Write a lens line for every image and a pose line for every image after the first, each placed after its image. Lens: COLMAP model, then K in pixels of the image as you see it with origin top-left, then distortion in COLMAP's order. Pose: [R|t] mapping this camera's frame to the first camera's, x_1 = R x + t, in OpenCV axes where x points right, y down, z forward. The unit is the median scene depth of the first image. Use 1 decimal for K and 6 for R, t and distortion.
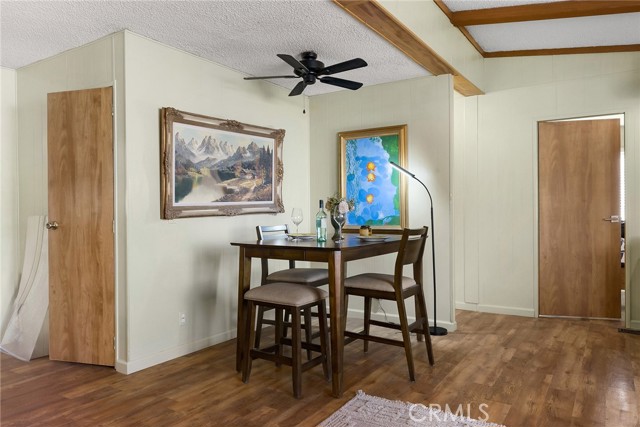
lens RADIAL K [[452.0, 0, 318.8], [0, 452.0, 211.9], [0, 0, 1]] dist [-0.002458, 0.001084]
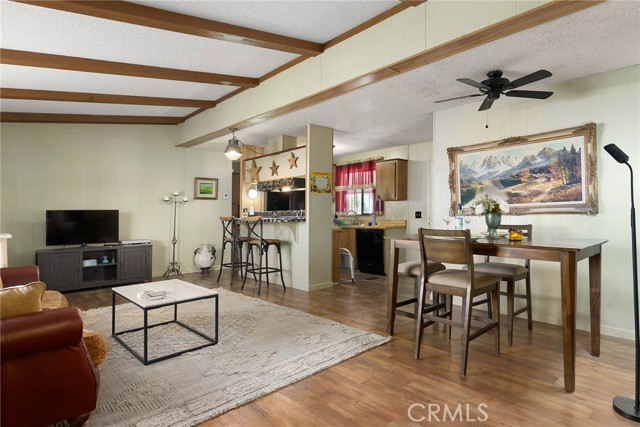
lens RADIAL K [[356.0, 0, 319.4], [0, 356.0, 210.7], [0, 0, 1]] dist [-0.005751, -0.001921]
pose [[-0.267959, 0.008726, -0.963391, 0.918605], [0.005789, 0.999956, 0.007447, -0.014446], [0.963413, -0.003582, -0.267997, 0.793354]]
